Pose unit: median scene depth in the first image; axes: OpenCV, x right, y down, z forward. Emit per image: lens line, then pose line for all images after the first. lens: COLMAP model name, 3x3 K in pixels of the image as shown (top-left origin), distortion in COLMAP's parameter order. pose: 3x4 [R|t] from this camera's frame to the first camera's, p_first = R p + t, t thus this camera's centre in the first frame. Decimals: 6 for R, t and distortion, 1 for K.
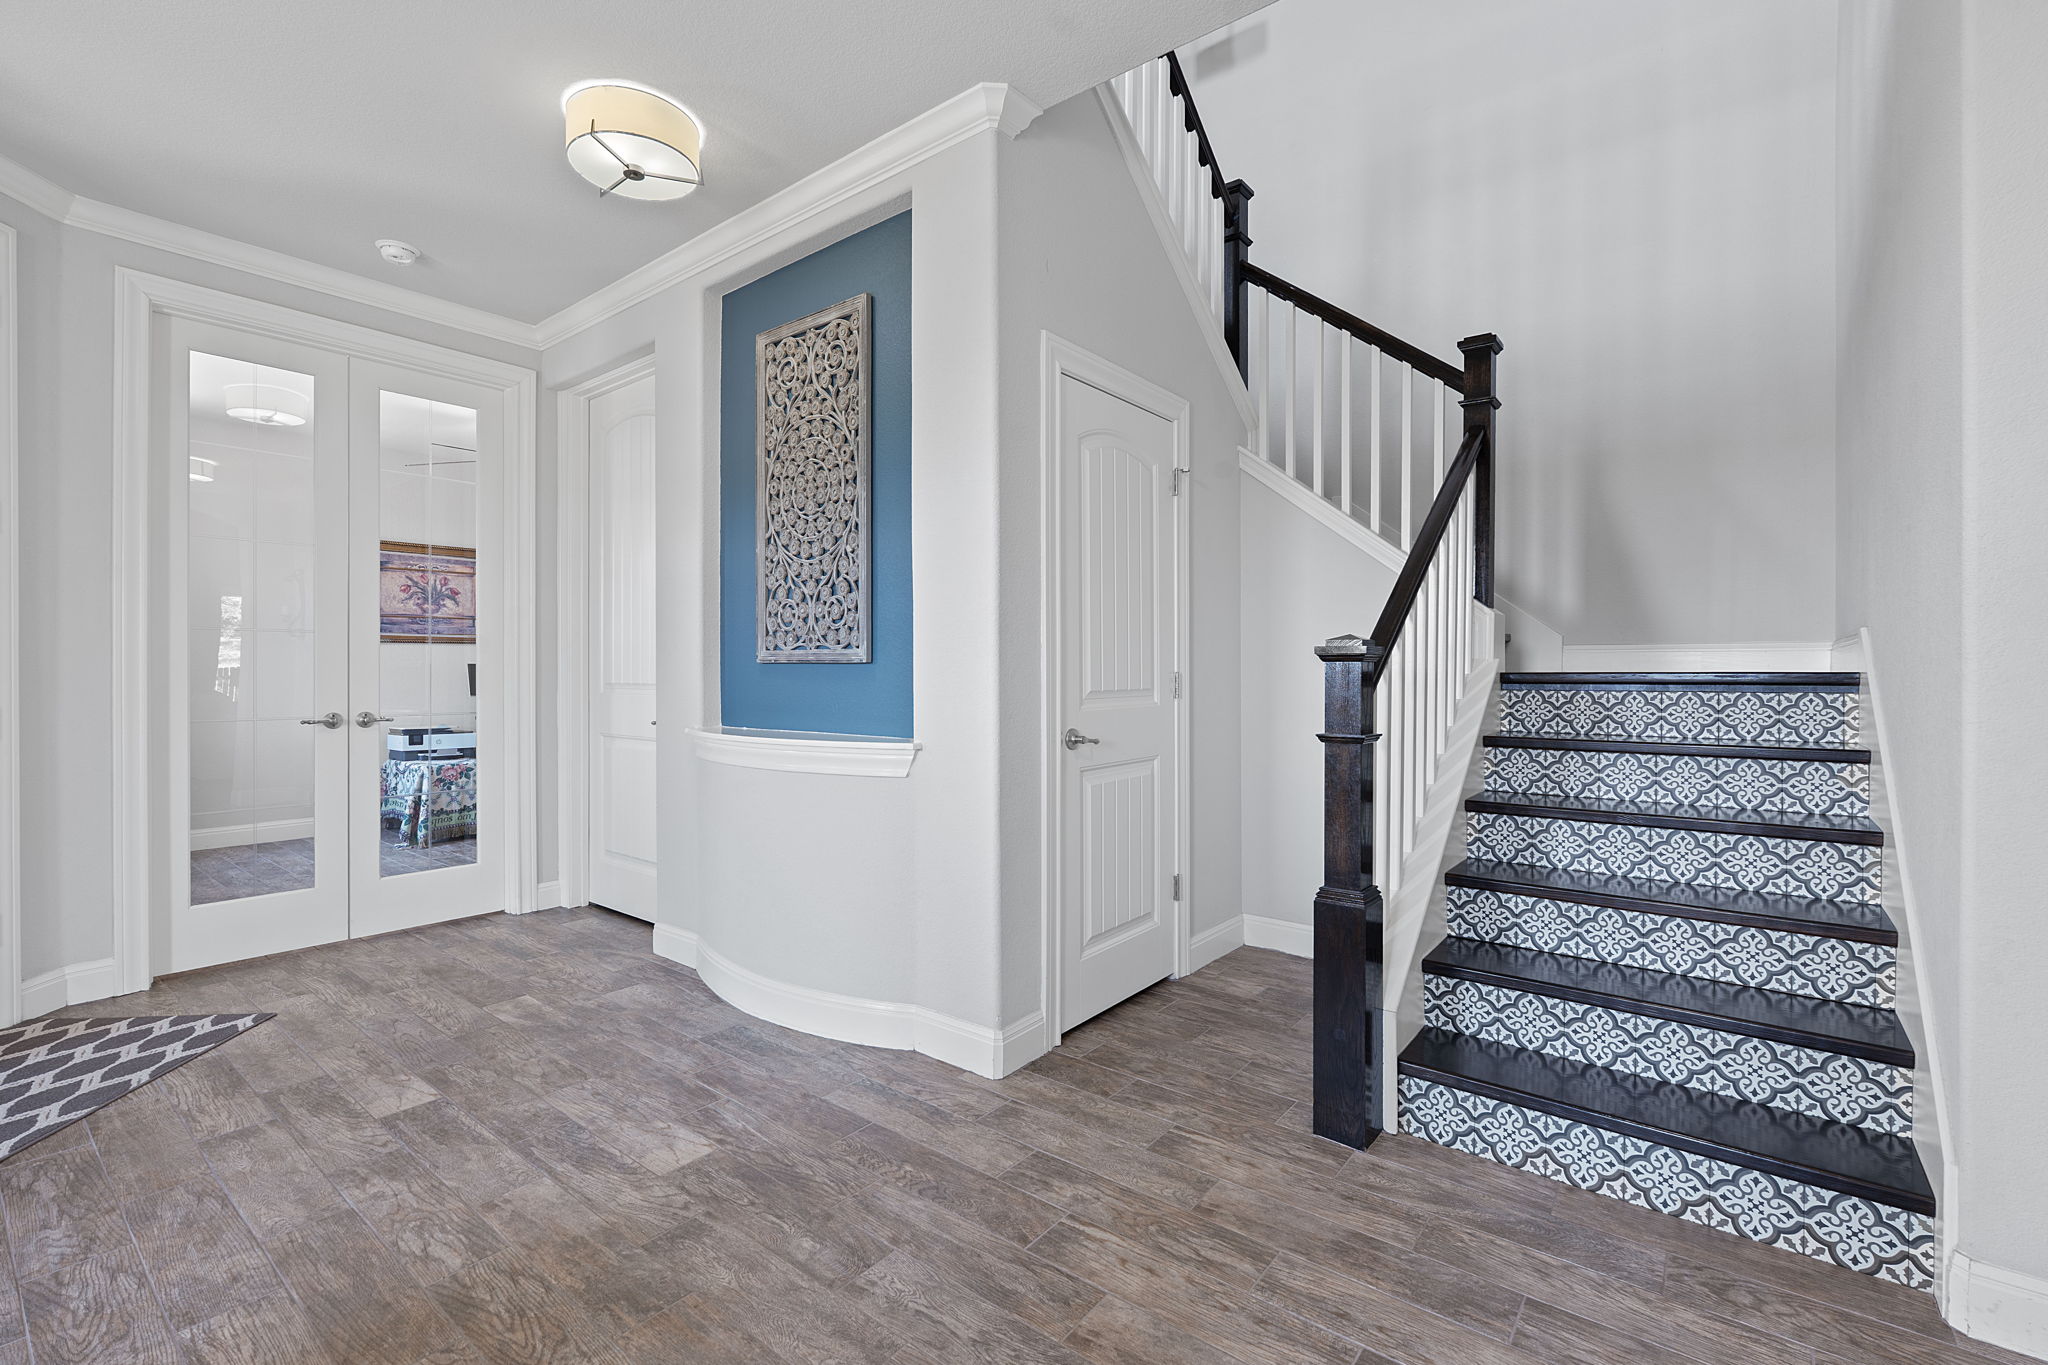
lens RADIAL K [[900.9, 0, 1021.7], [0, 900.9, 670.4], [0, 0, 1]] dist [-0.001490, -0.000117]
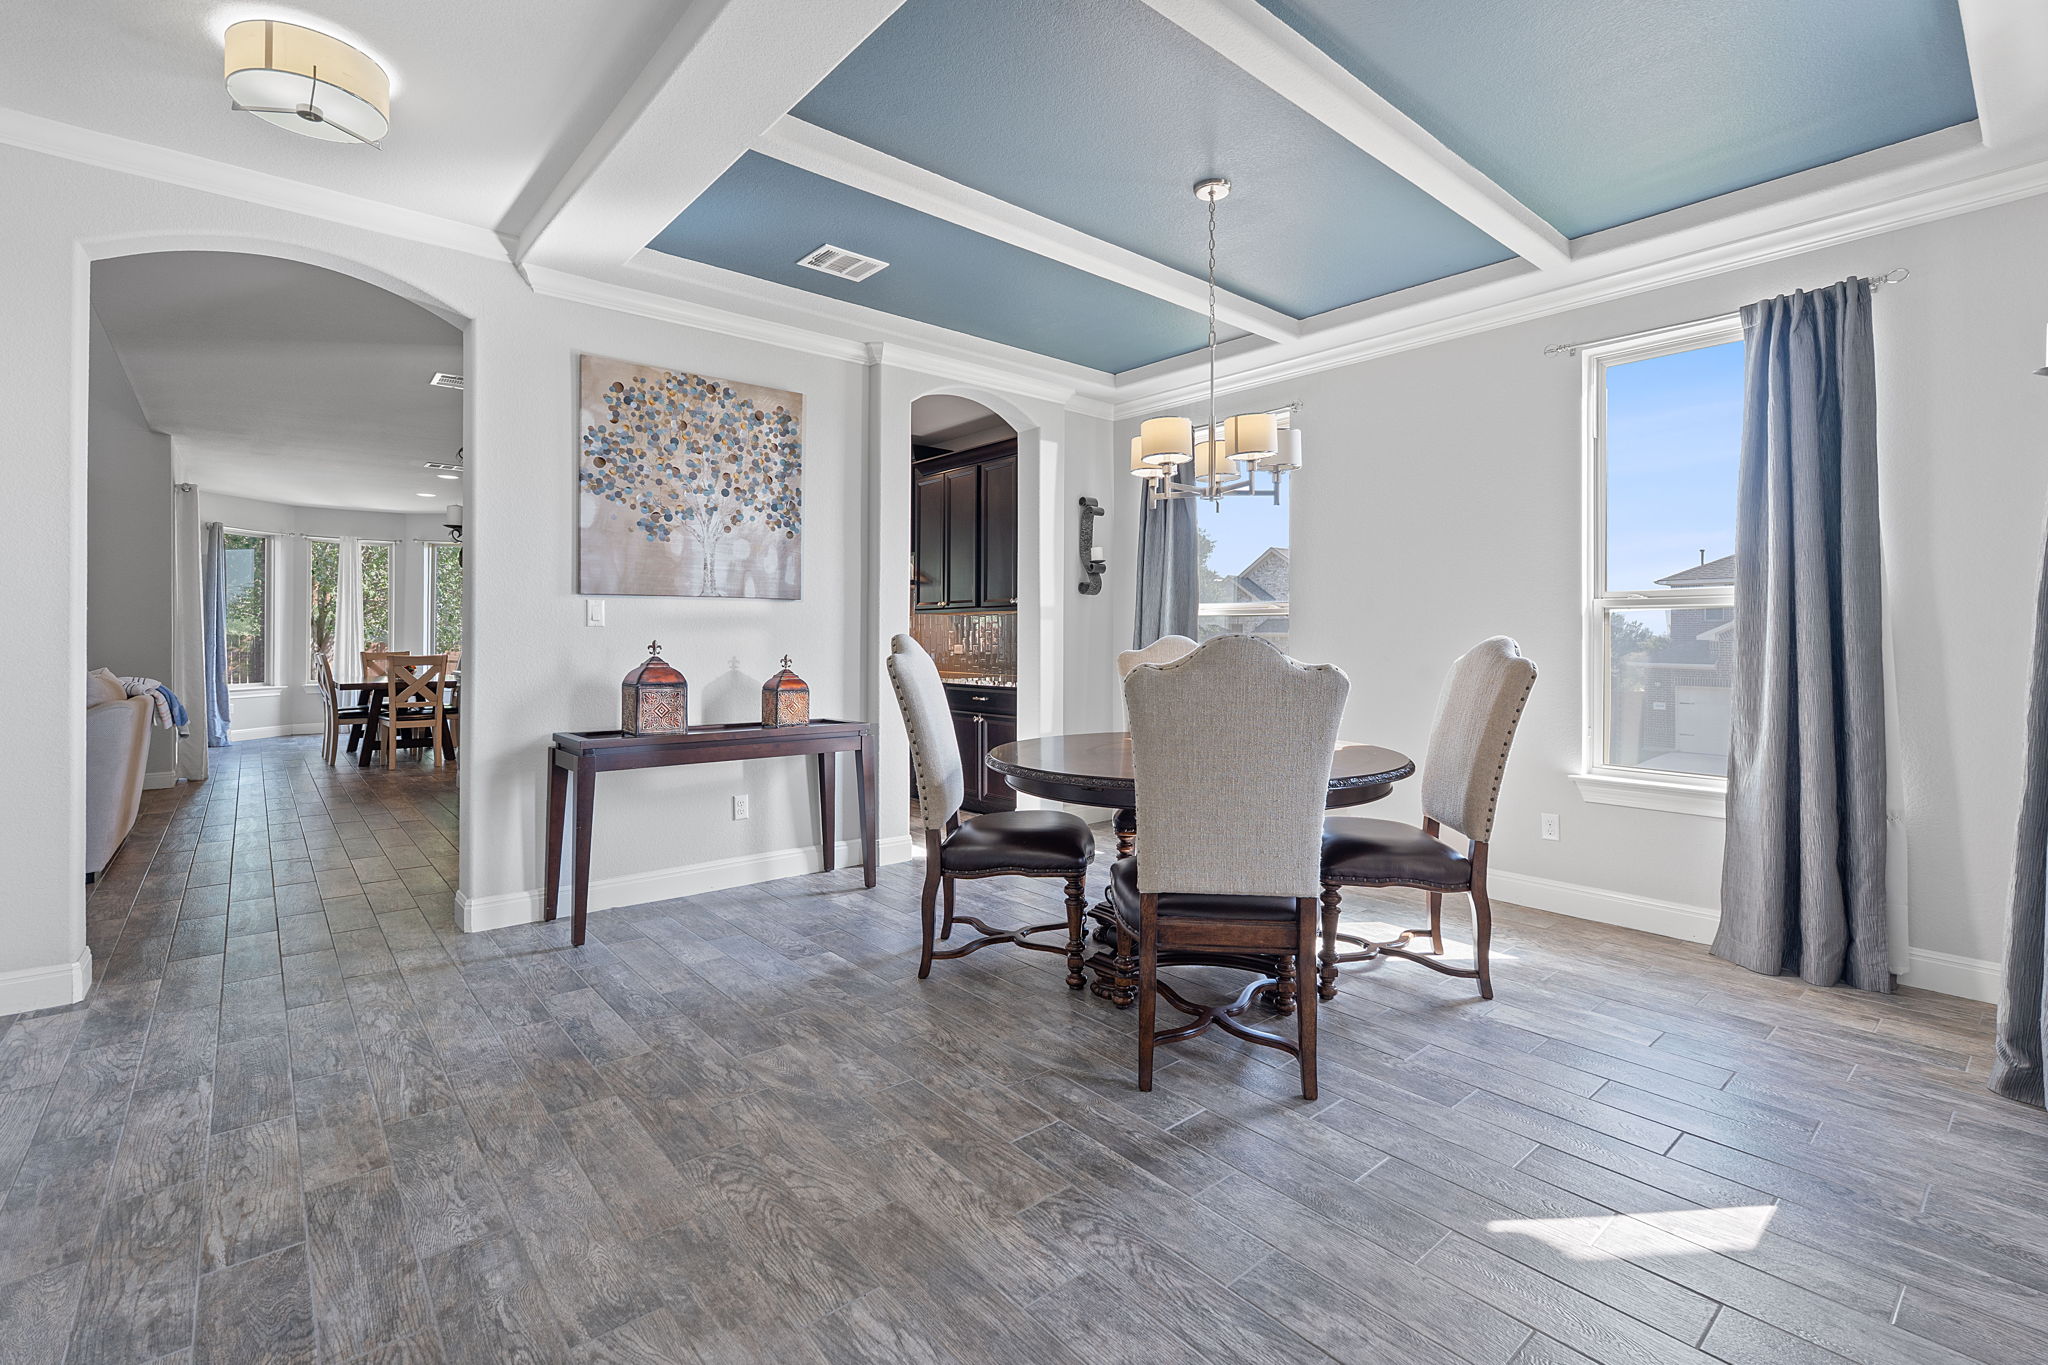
lens RADIAL K [[908.6, 0, 1025.6], [0, 908.6, 645.4], [0, 0, 1]] dist [-0.002242, -0.000203]
pose [[-0.982509, -0.002758, 0.186192, -0.669568], [-0.001500, 0.999975, 0.006893, -0.005135], [-0.186207, 0.006493, -0.982489, 1.291919]]
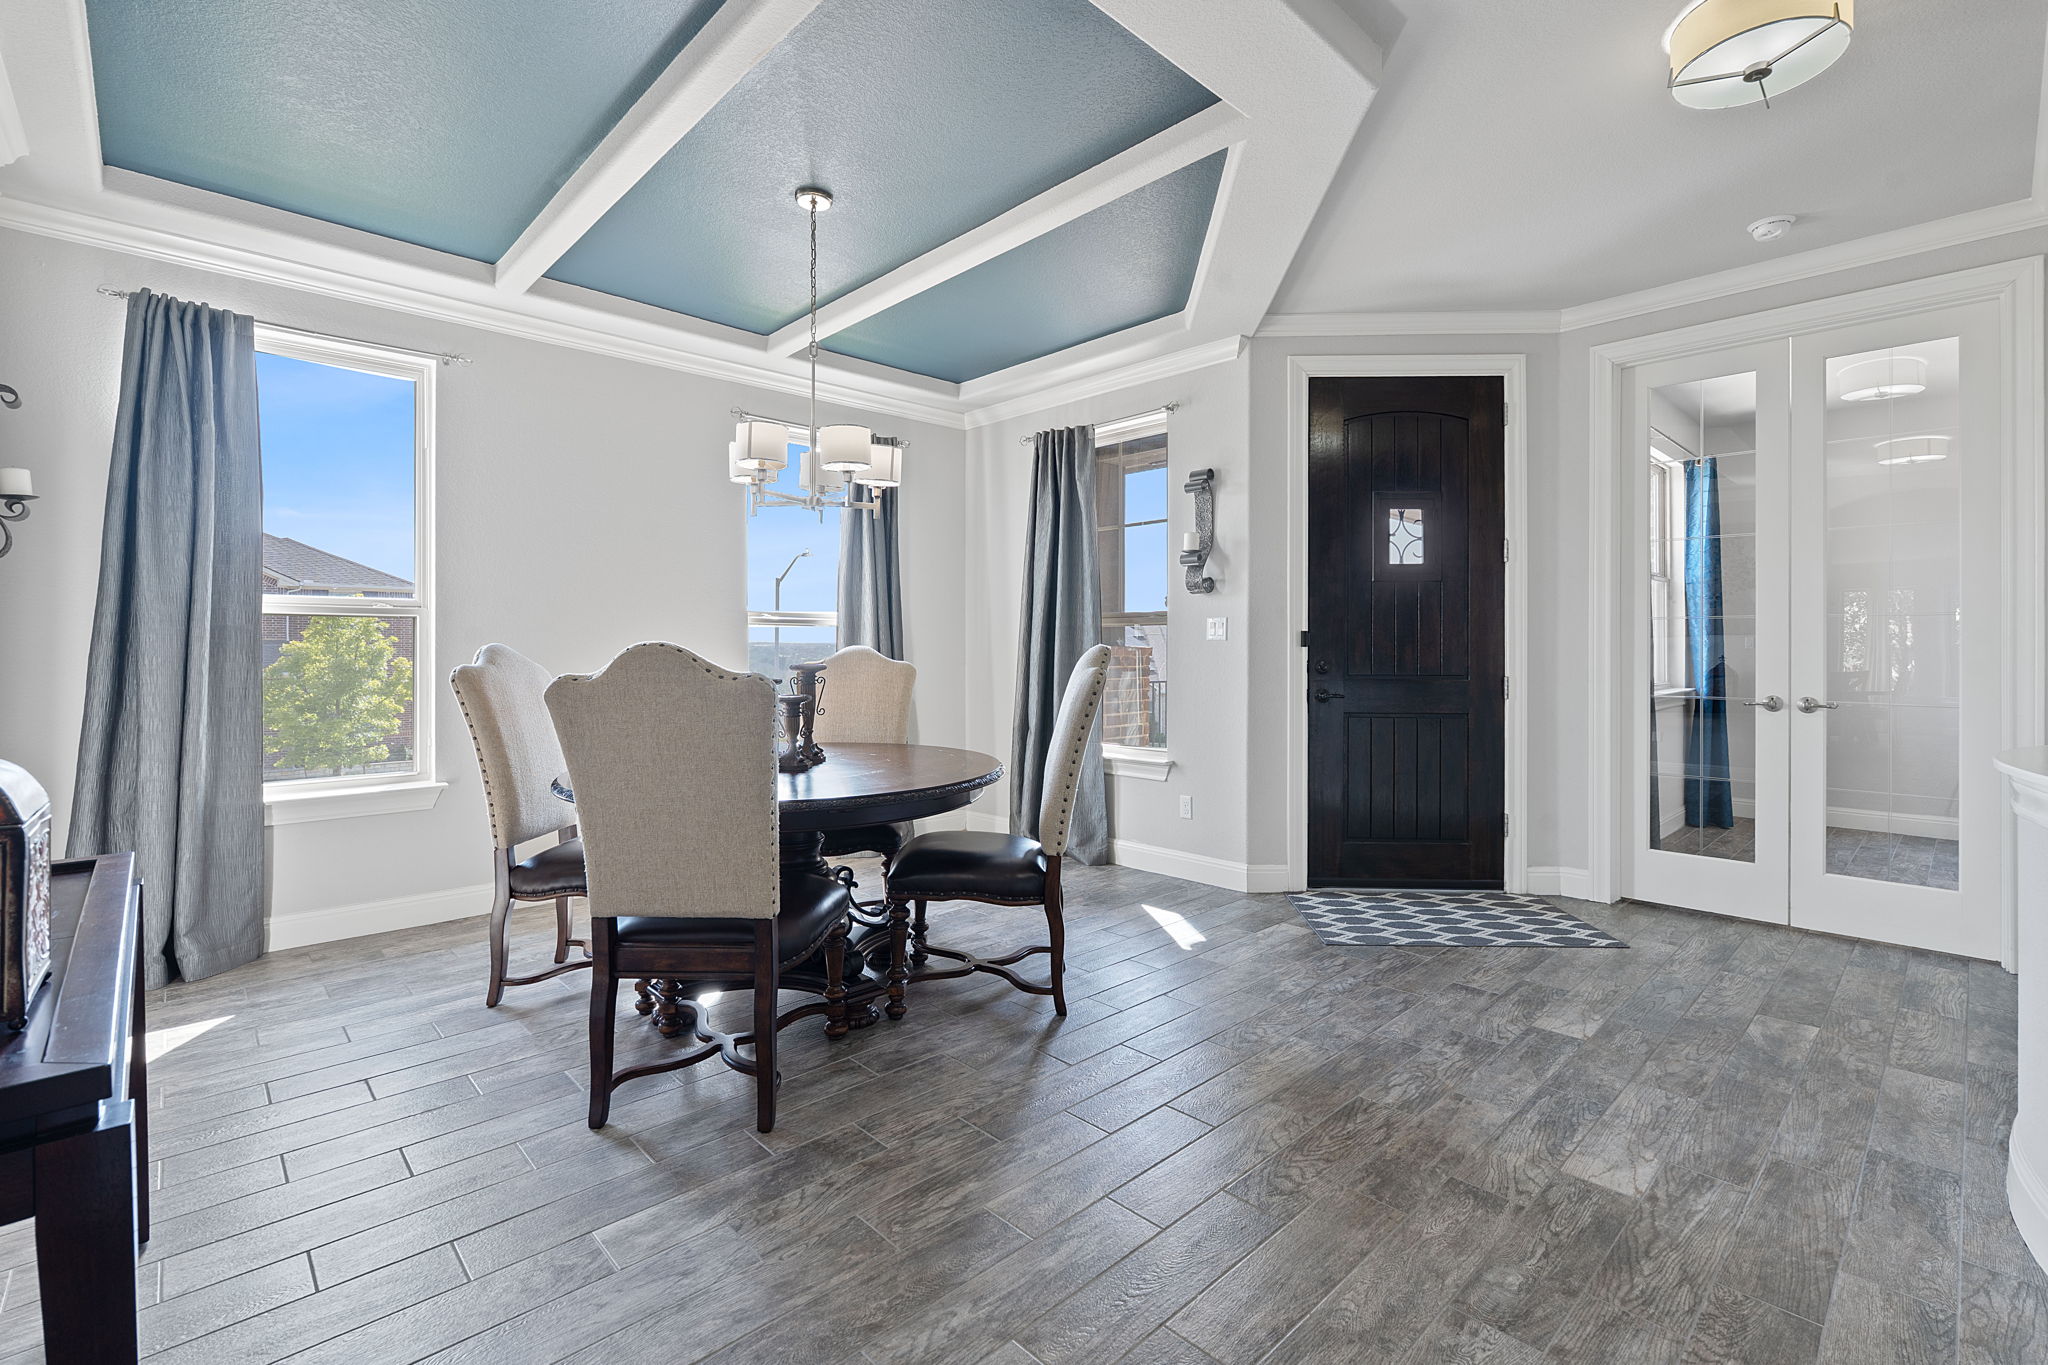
lens RADIAL K [[908.6, 0, 1025.6], [0, 908.6, 645.4], [0, 0, 1]] dist [-0.002242, -0.000203]
pose [[-0.135033, -0.005709, -0.990825, 0.540751], [-0.003346, 0.999980, -0.005306, -0.002631], [0.990835, 0.002599, -0.135049, 0.454626]]
